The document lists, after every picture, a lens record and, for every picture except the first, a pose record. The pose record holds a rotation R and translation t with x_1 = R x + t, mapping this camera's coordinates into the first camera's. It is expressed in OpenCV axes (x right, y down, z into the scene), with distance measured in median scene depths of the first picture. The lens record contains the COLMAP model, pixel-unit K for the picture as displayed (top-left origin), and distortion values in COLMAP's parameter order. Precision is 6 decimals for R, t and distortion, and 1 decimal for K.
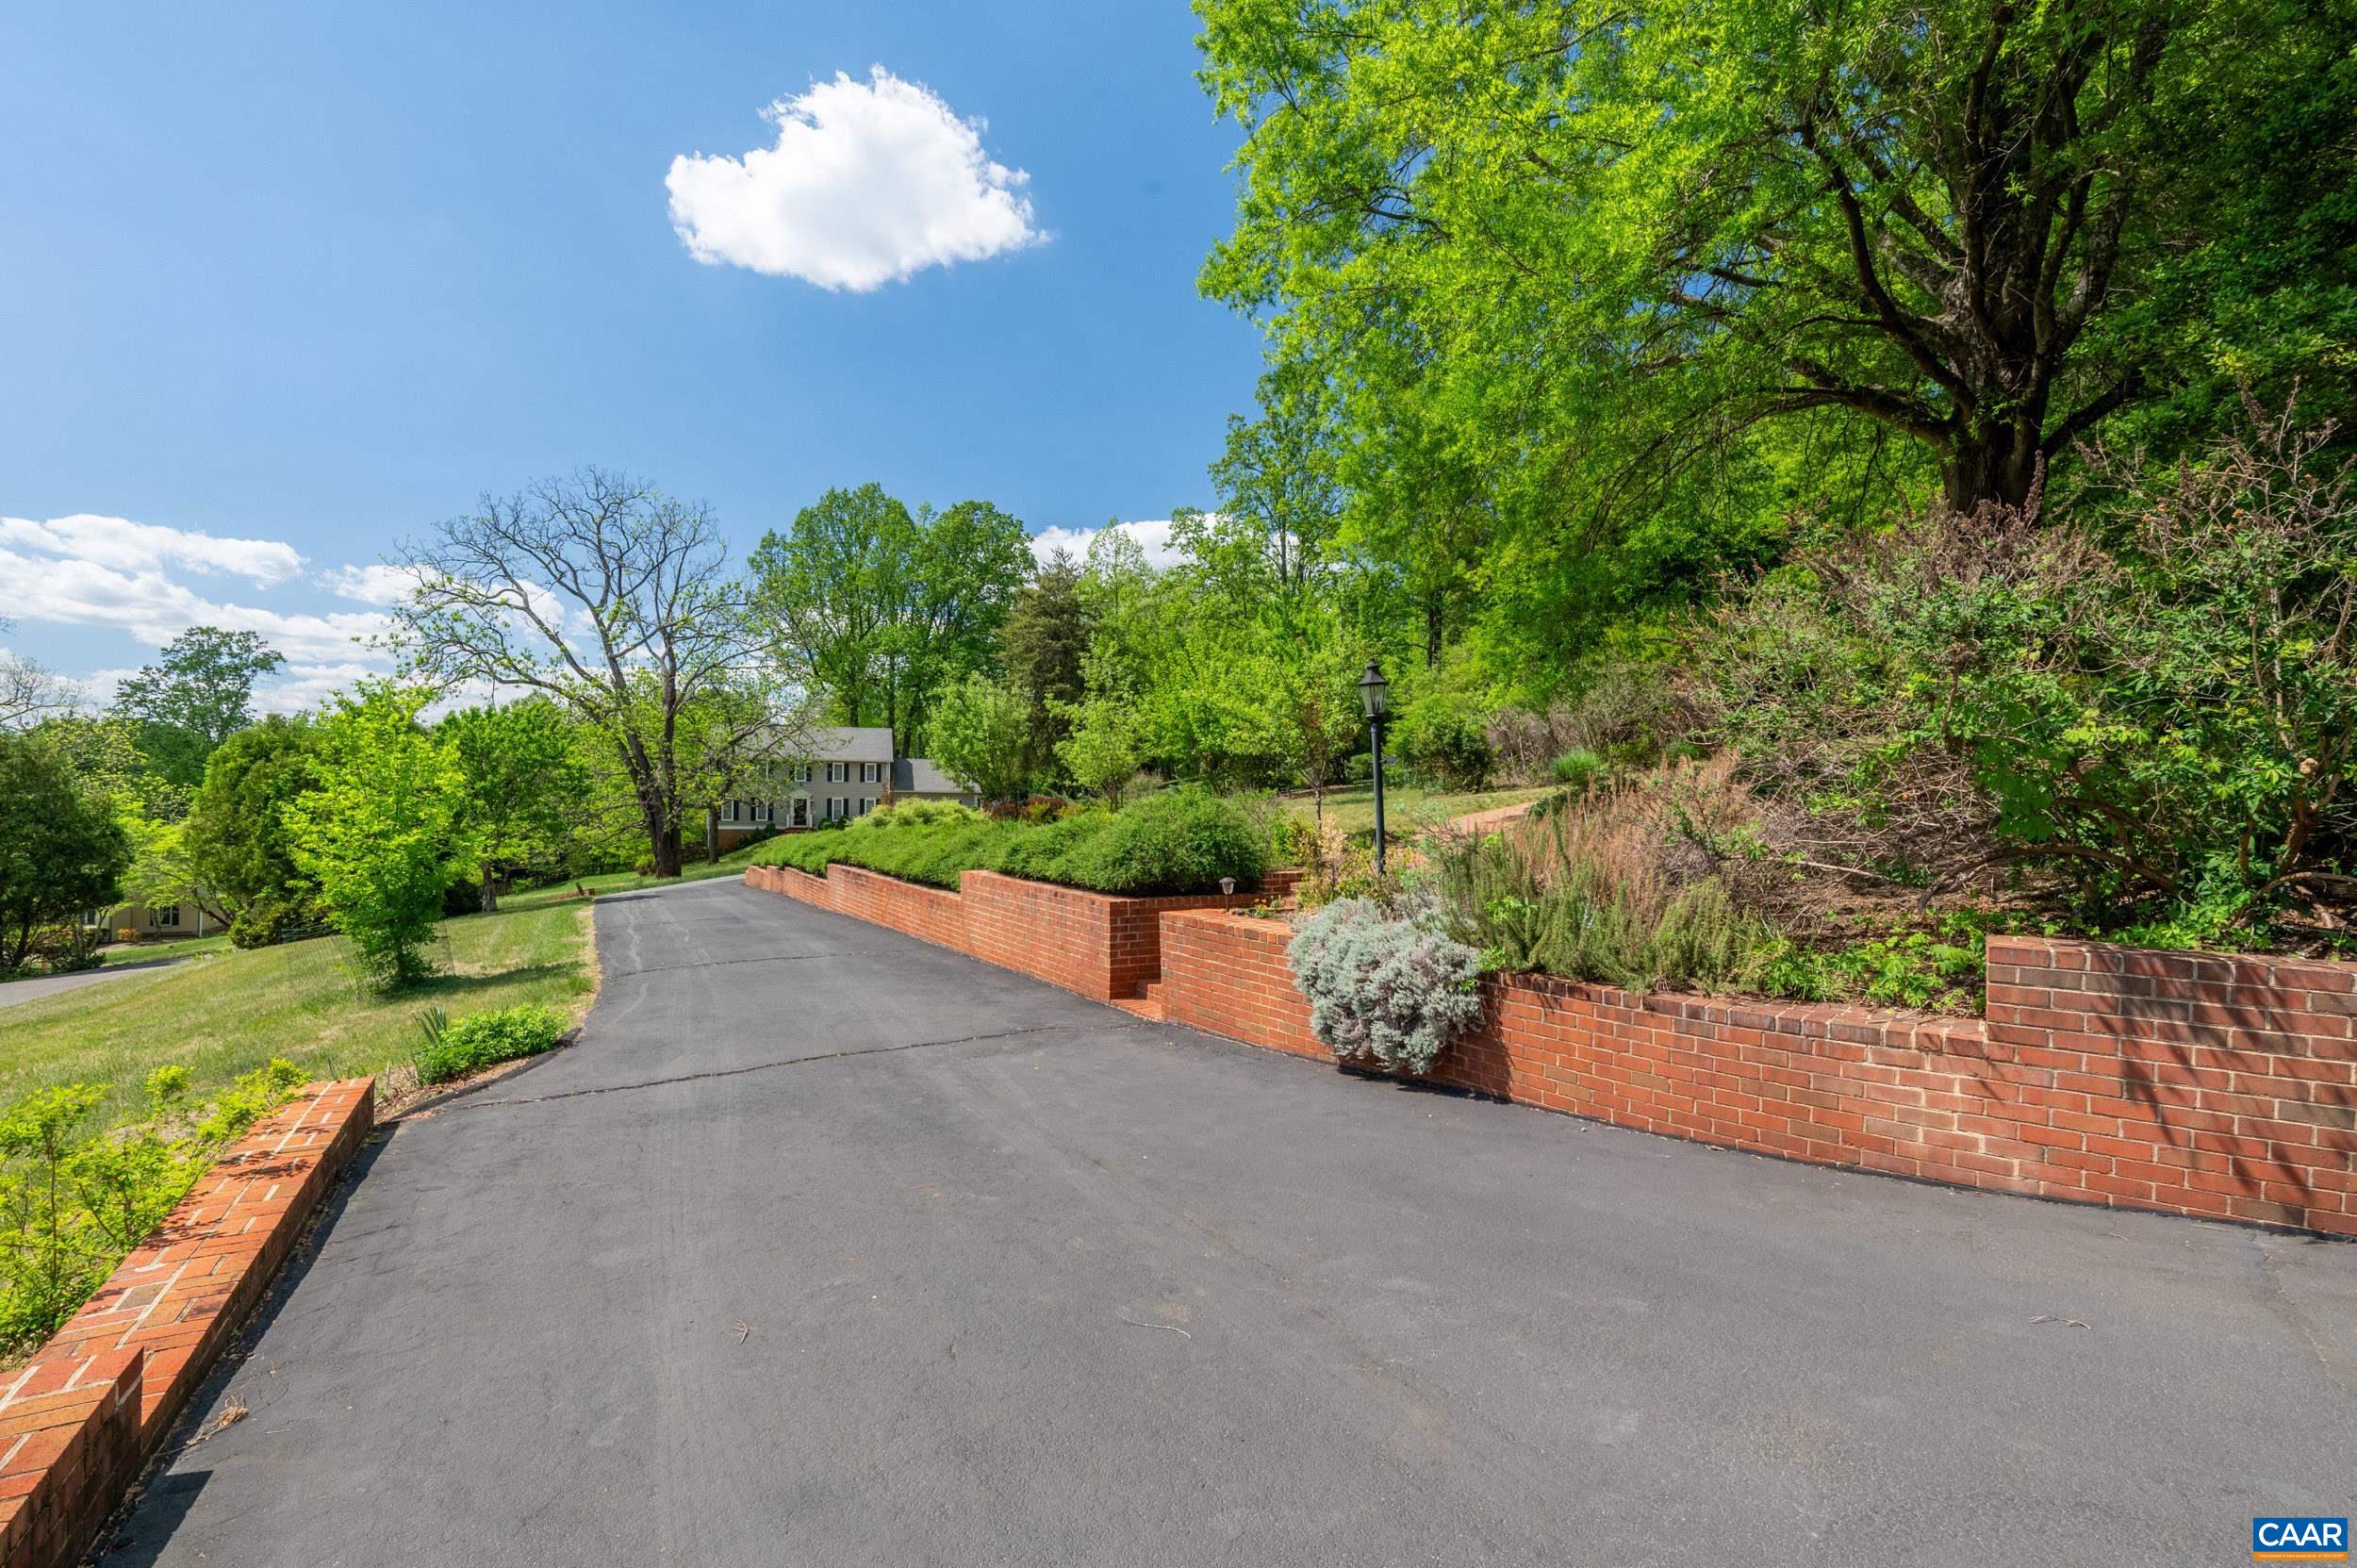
lens RADIAL K [[1049.8, 0, 1170.4], [0, 1049.8, 797.5], [0, 0, 1]] dist [-0.001631, -0.000130]
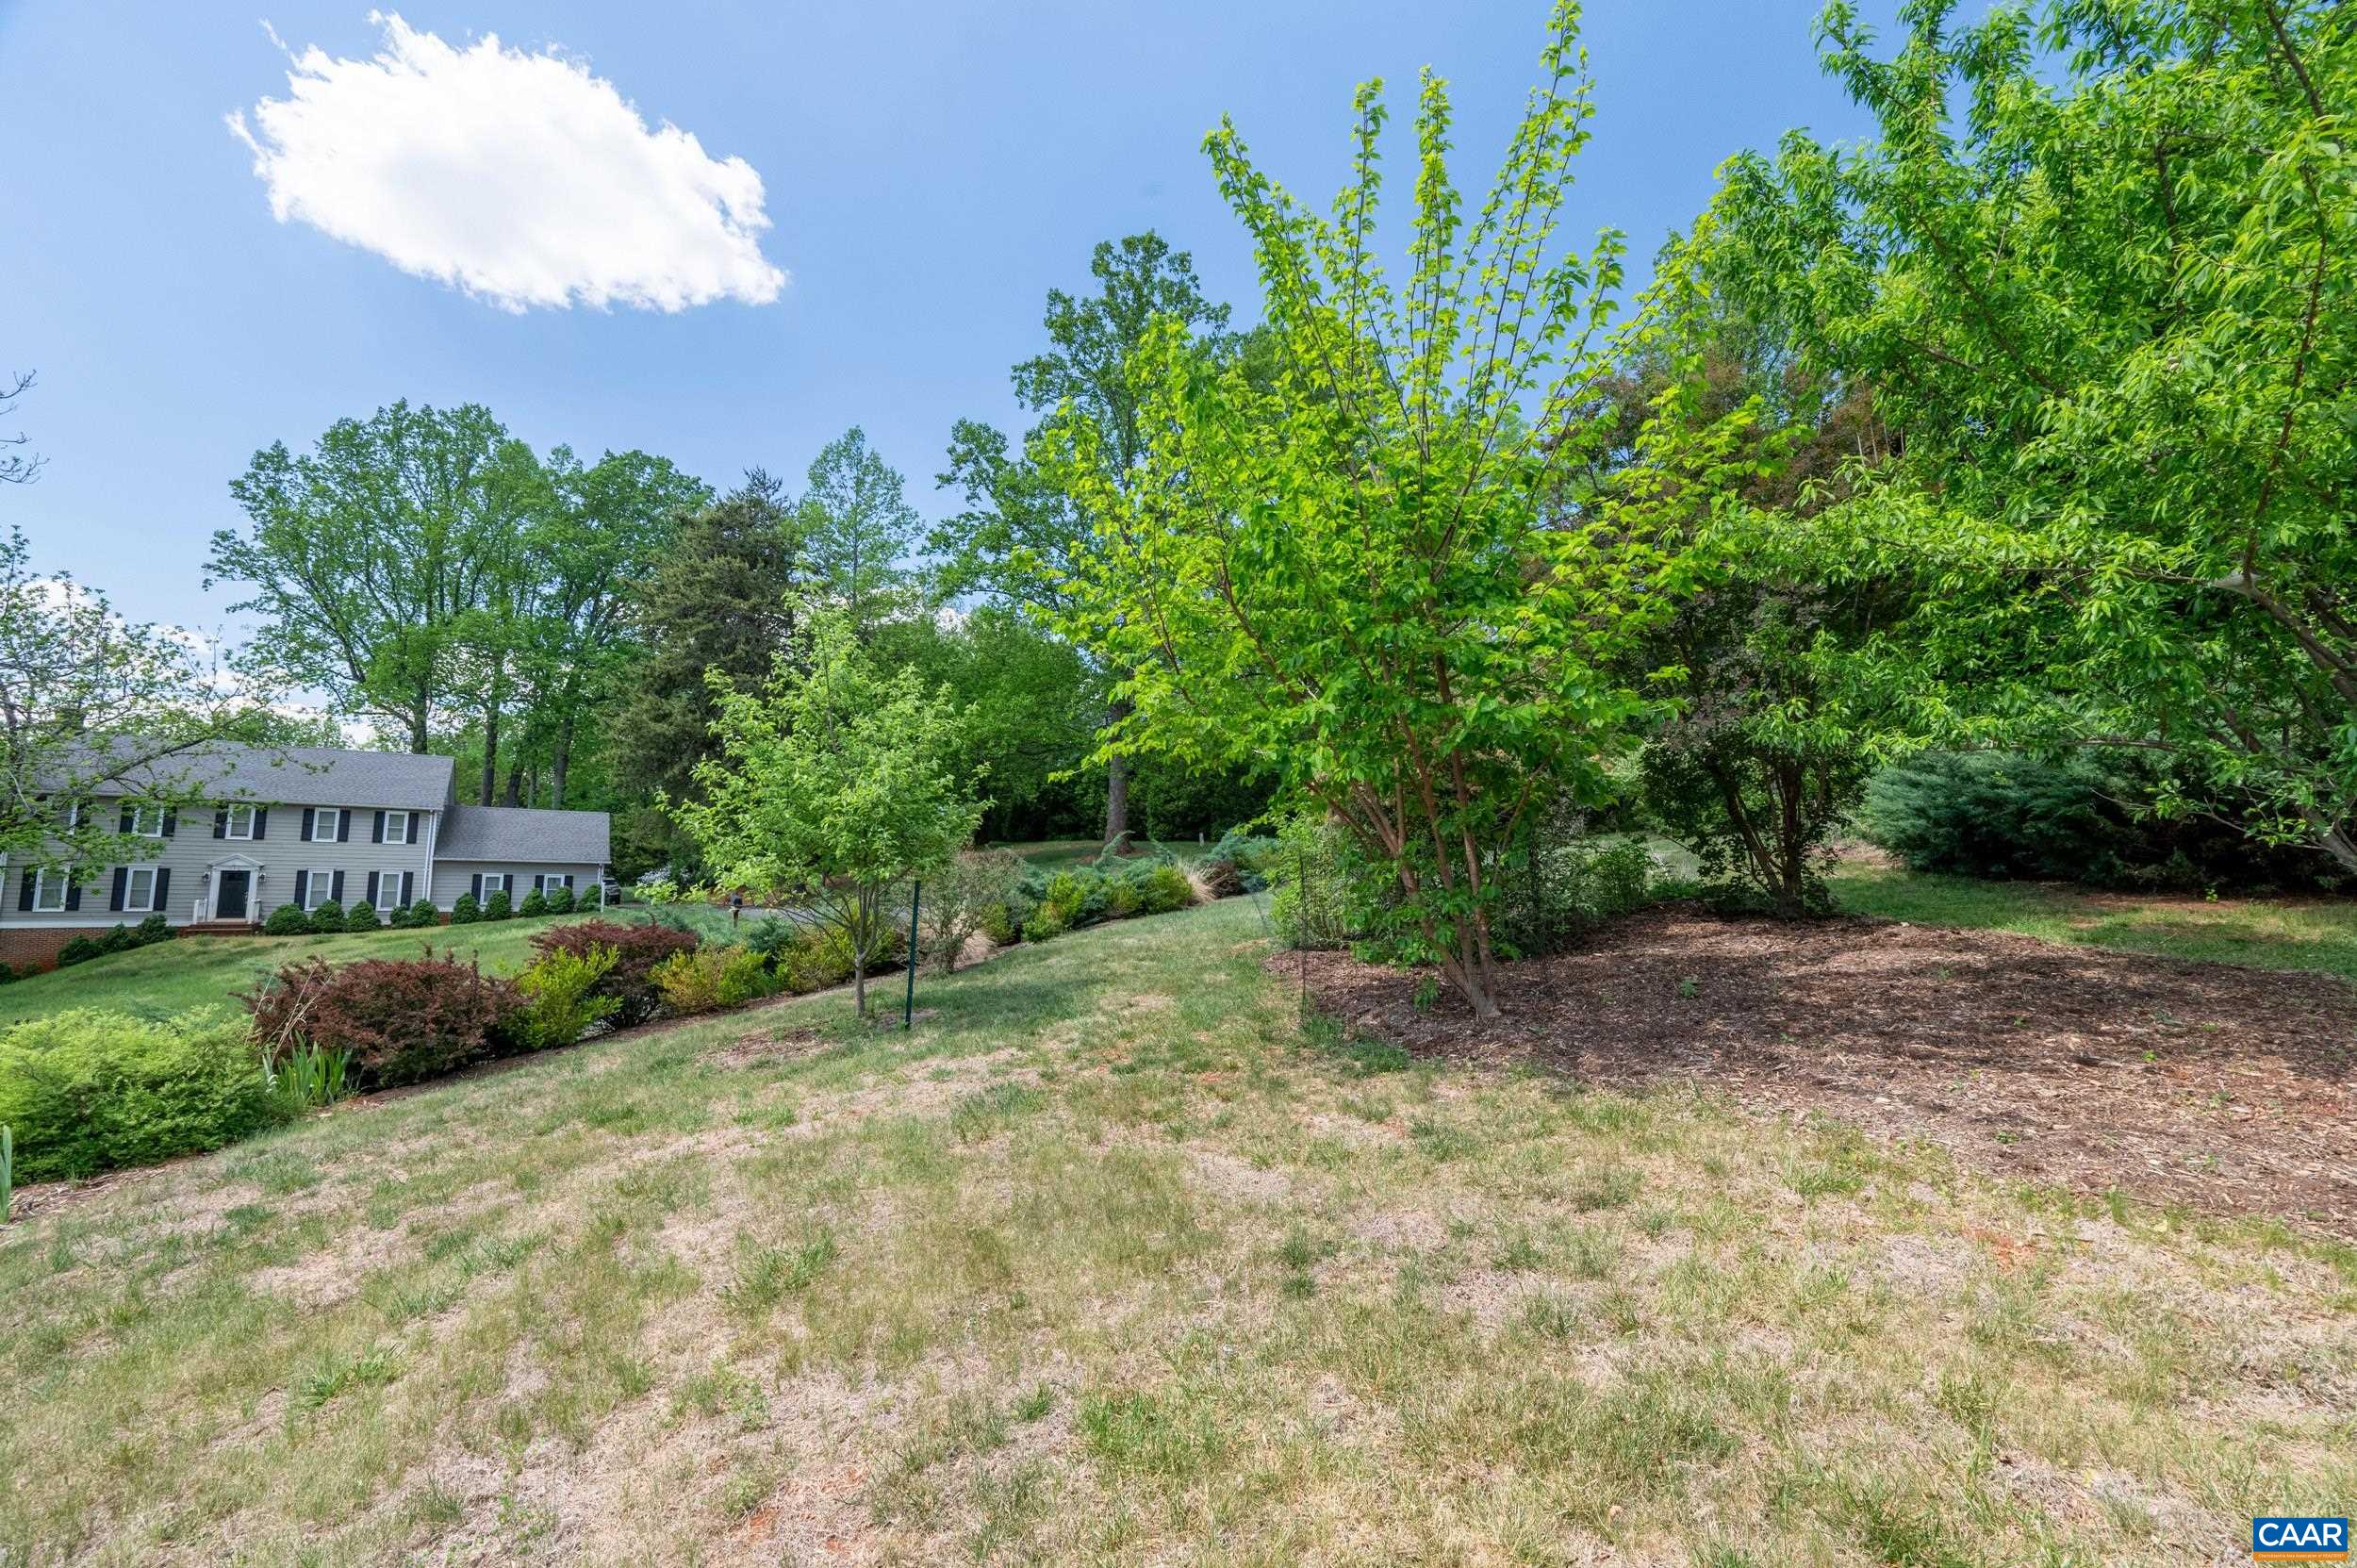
lens RADIAL K [[929.1, 0, 1175.2], [0, 929.1, 800.1], [0, 0, 1]] dist [0.002442, -0.000181]
pose [[0.952148, 0.043939, 0.302463, -0.026095], [-0.022143, 0.996929, -0.075121, -0.008584], [-0.304835, 0.064829, 0.950196, 0.364303]]
